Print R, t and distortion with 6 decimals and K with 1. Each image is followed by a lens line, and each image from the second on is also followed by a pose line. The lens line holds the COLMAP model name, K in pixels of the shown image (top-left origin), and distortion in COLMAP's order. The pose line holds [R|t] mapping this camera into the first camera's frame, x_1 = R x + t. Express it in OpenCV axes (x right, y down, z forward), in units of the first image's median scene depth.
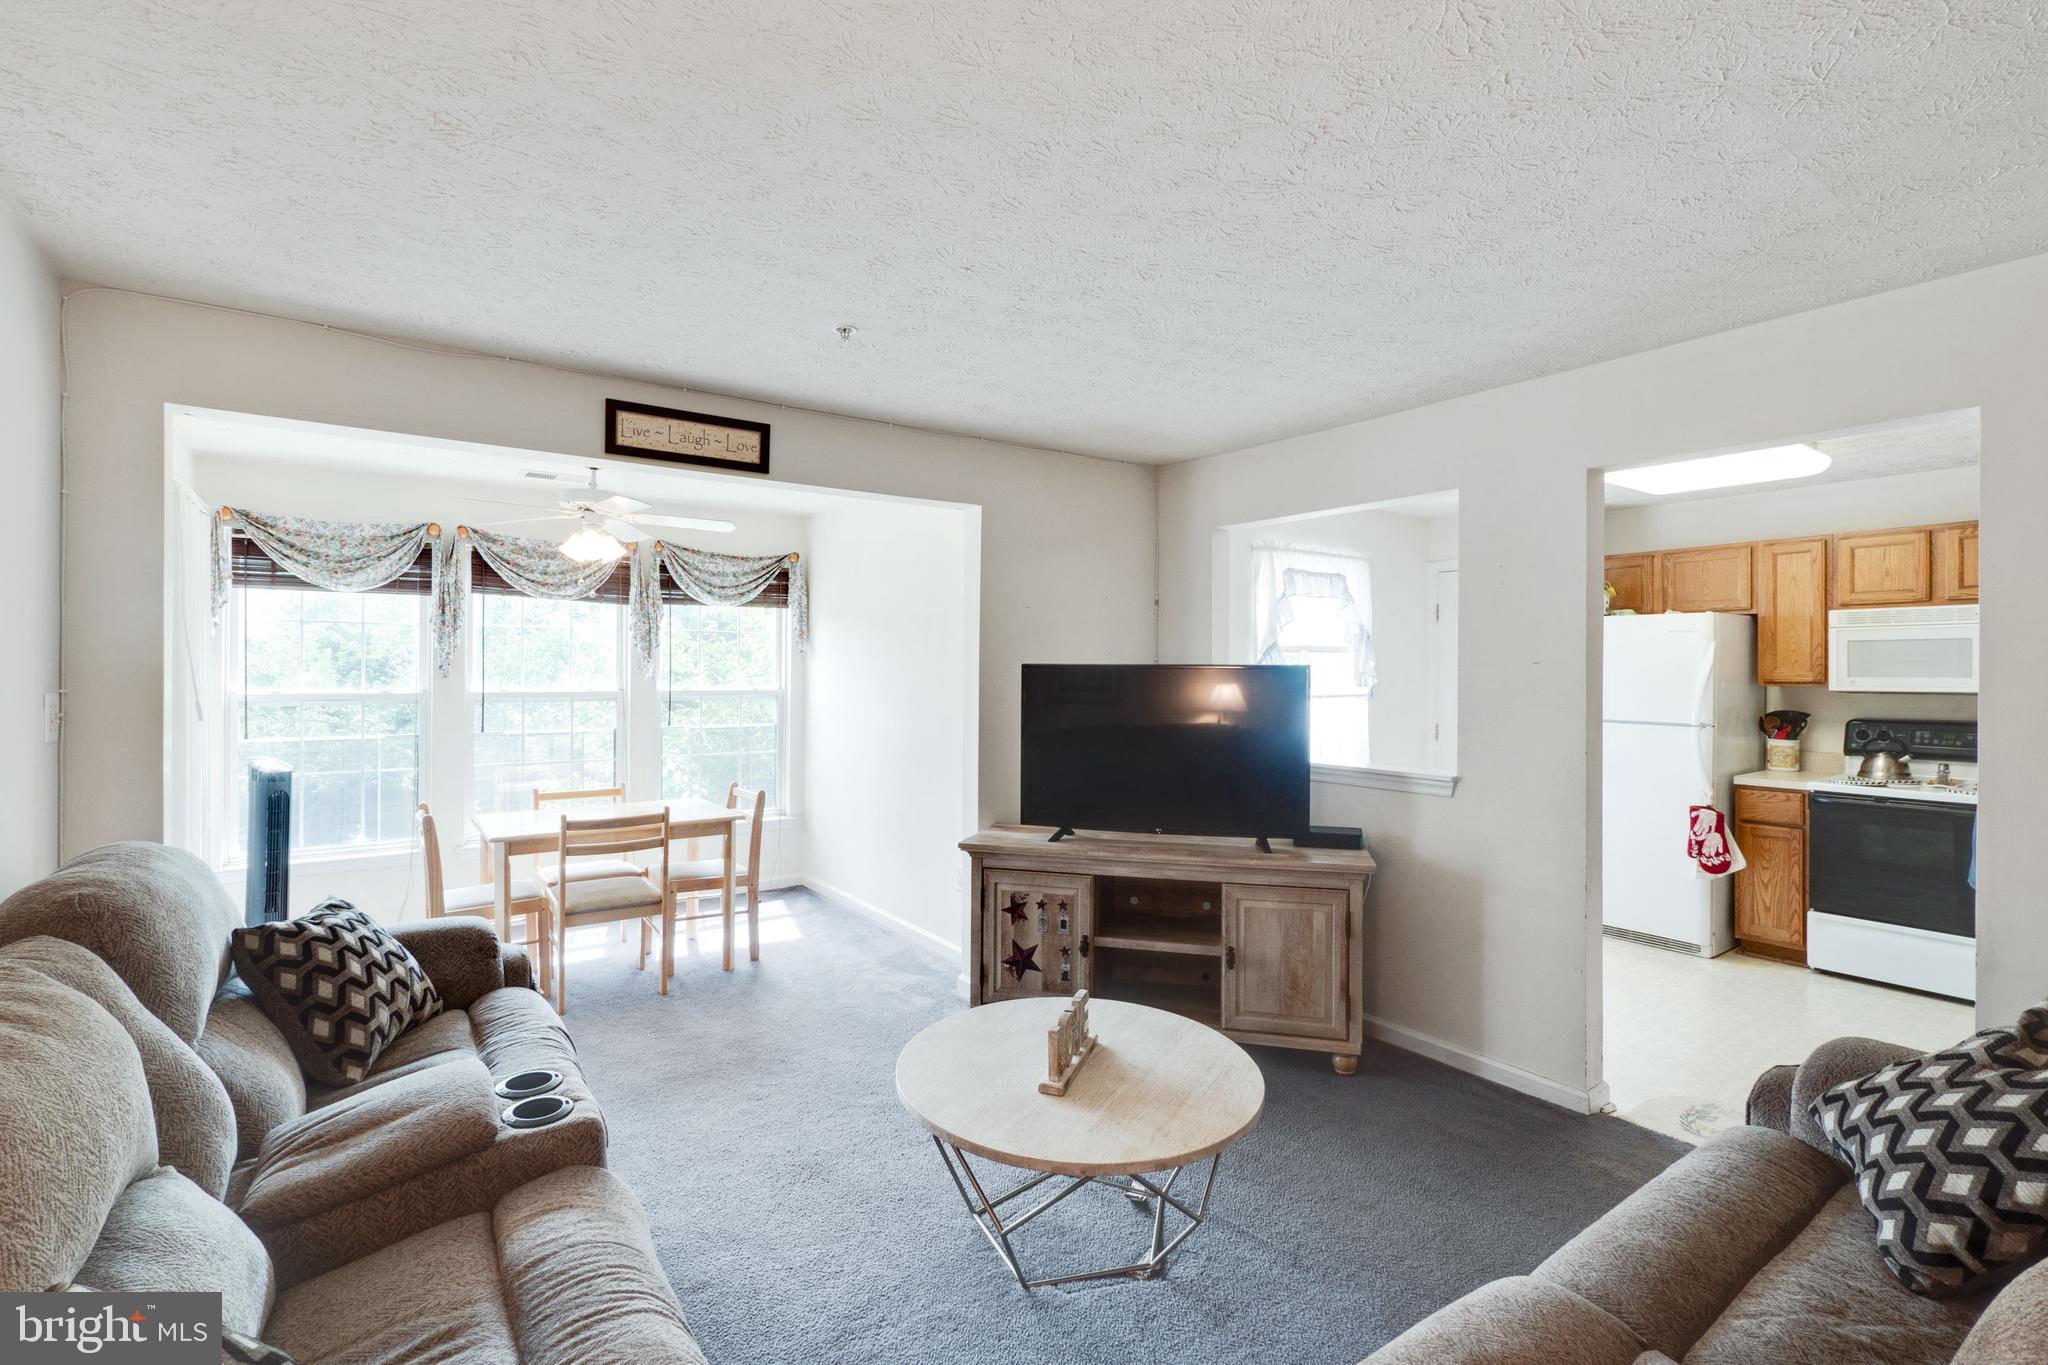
lens RADIAL K [[933.6, 0, 1037.8], [0, 933.6, 672.6], [0, 0, 1]] dist [0.004071, 0.001006]
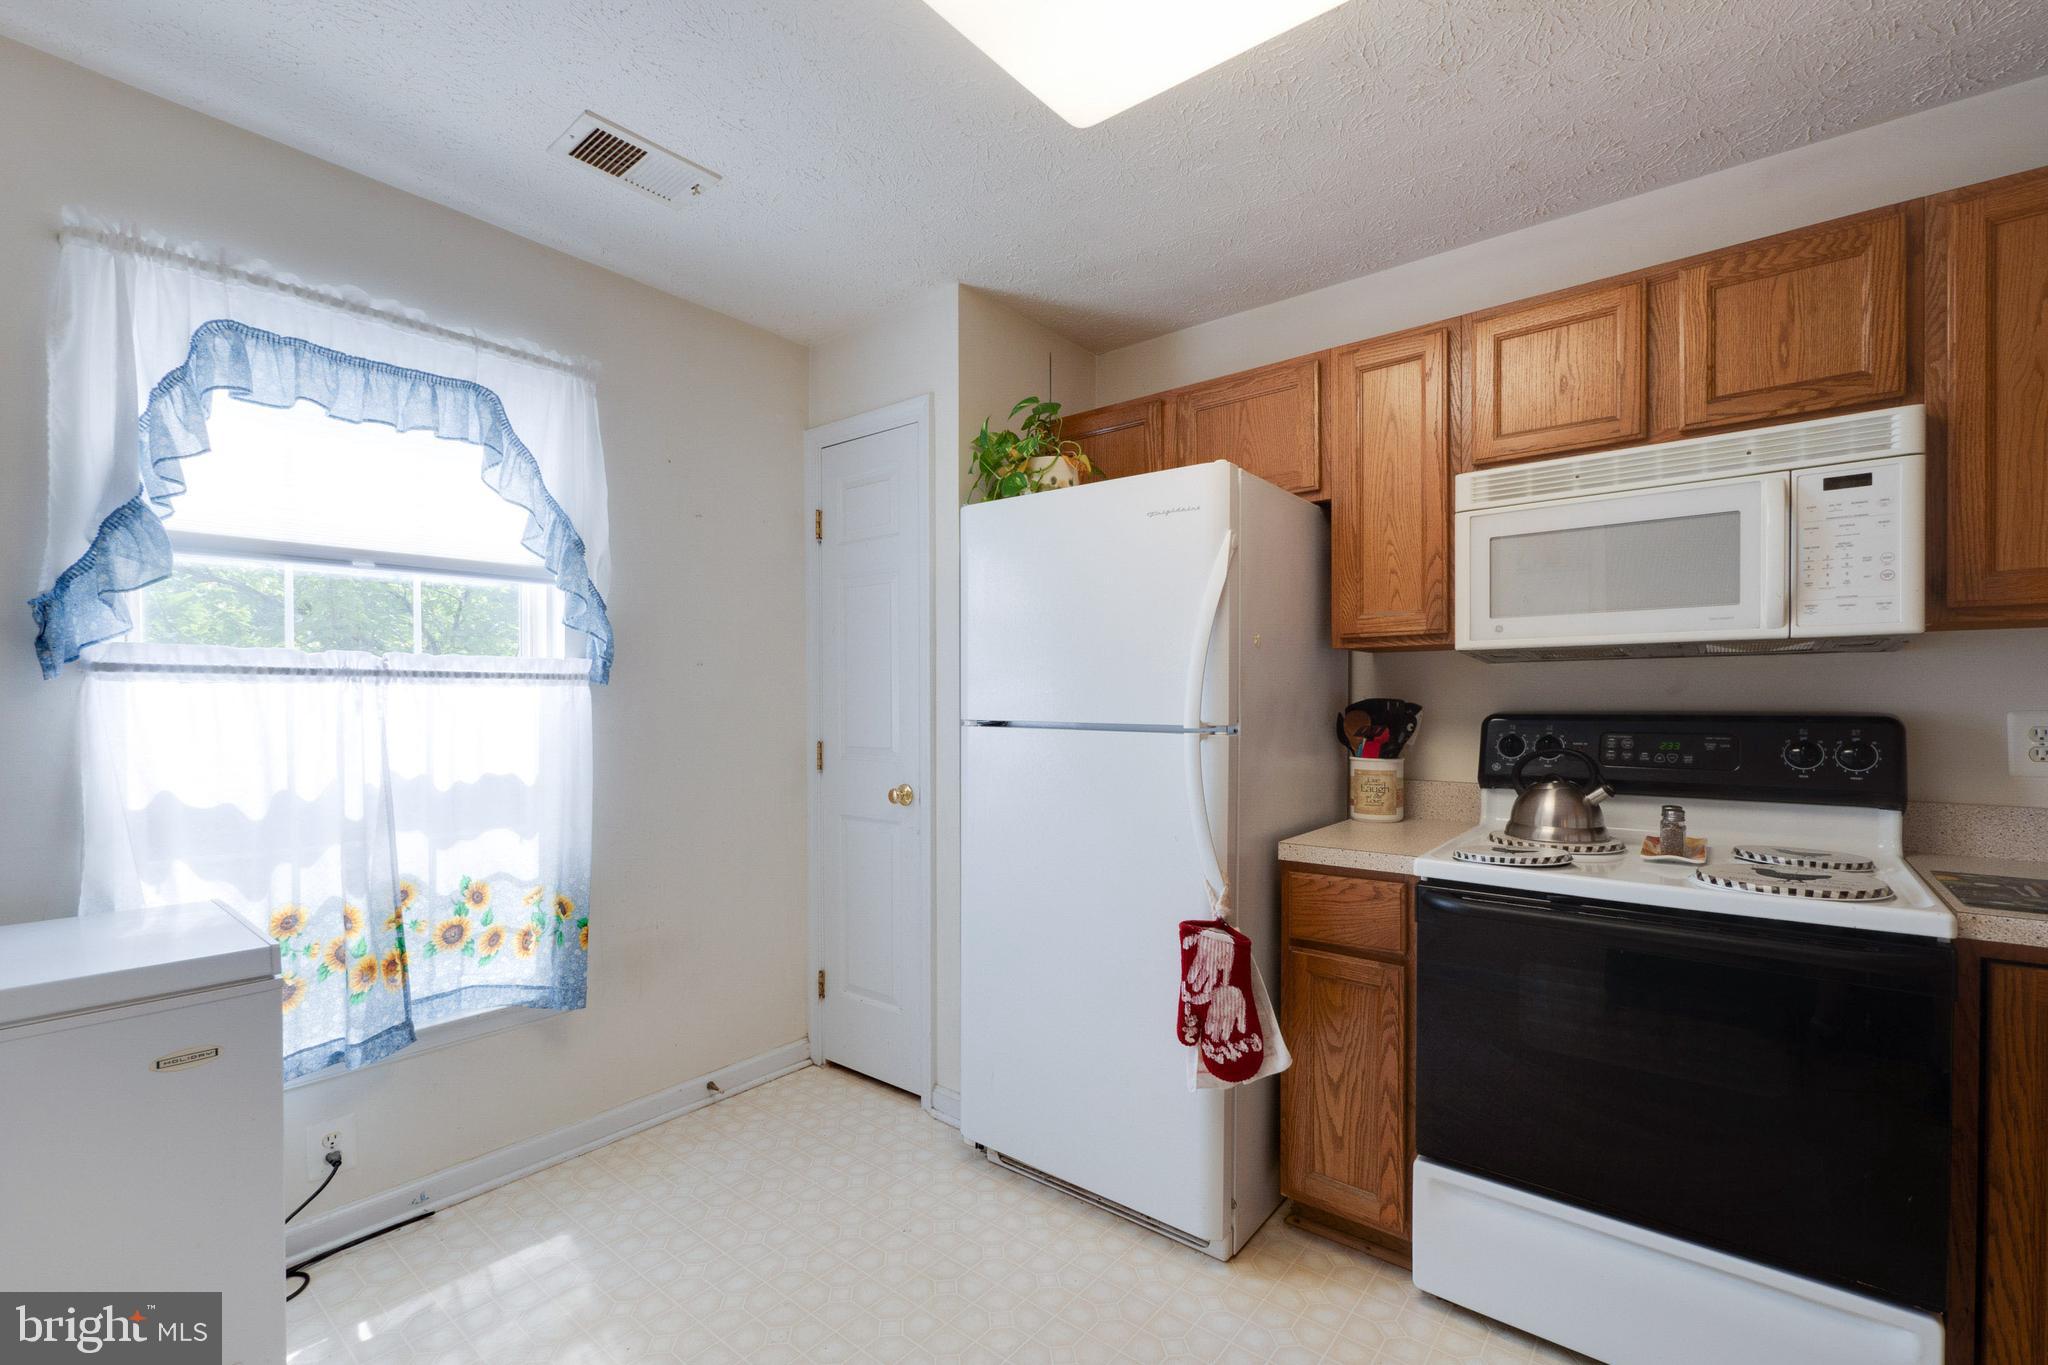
lens RADIAL K [[869.4, 0, 1040.1], [0, 869.4, 716.9], [0, 0, 1]] dist [-0.010066, 0.002583]
pose [[0.961795, -0.008678, 0.273635, 0.527650], [0.004707, 0.999874, 0.015165, 0.044257], [-0.273732, -0.013298, 0.961714, 0.641004]]
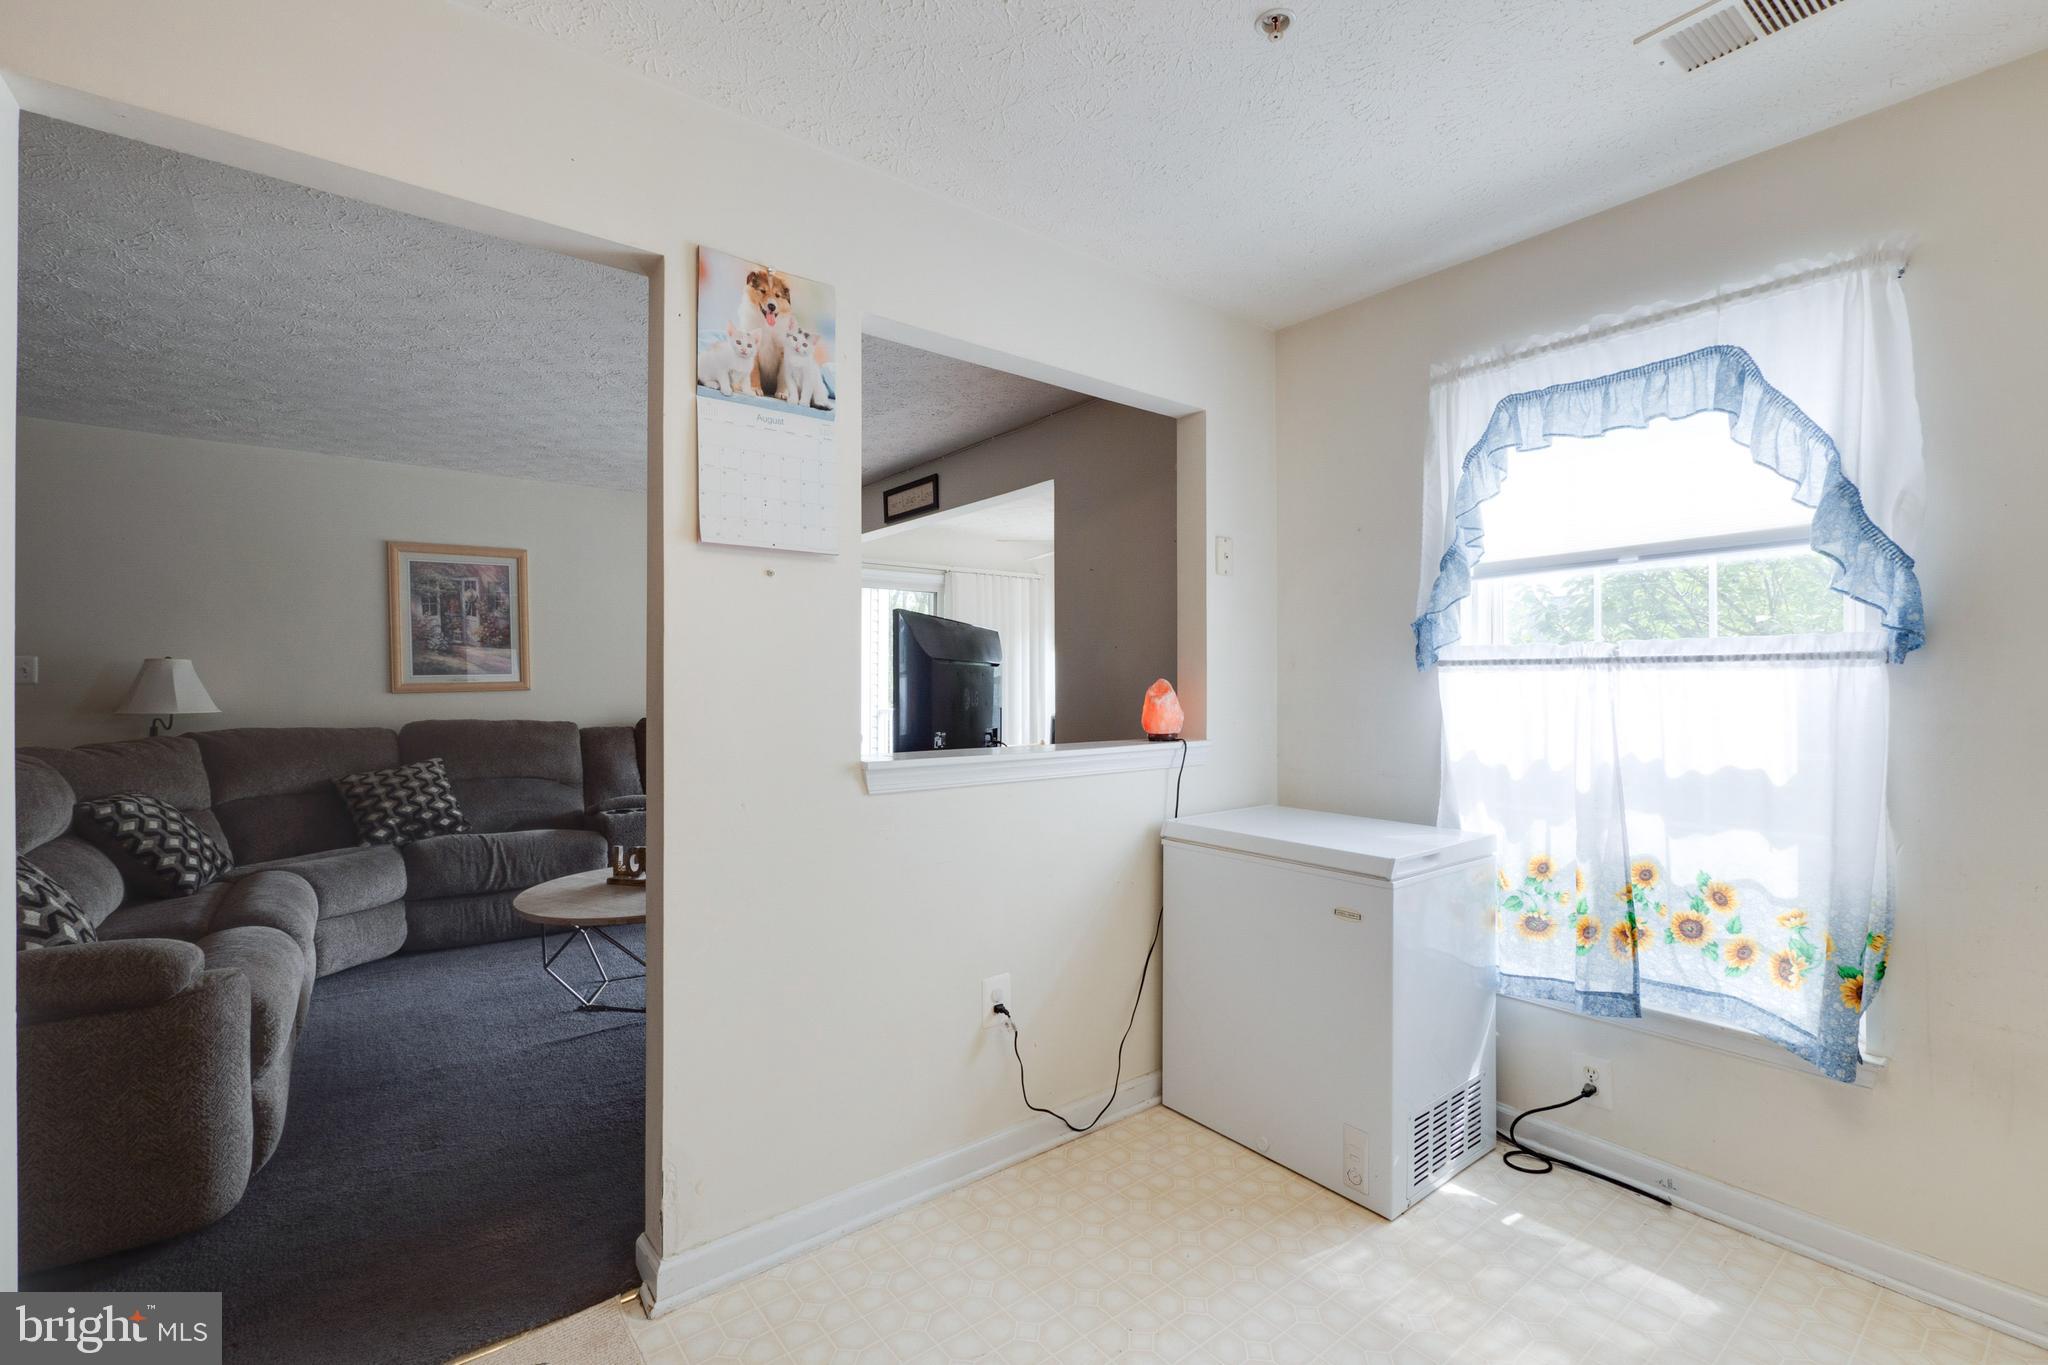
lens RADIAL K [[869.4, 0, 1020.7], [0, 869.4, 688.9], [0, 0, 1]] dist [-0.010066, 0.002583]
pose [[0.037713, 0.002091, -0.999286, 0.773276], [-0.004618, 0.999987, 0.001918, 0.043369], [0.999278, 0.004542, 0.037722, 0.802851]]
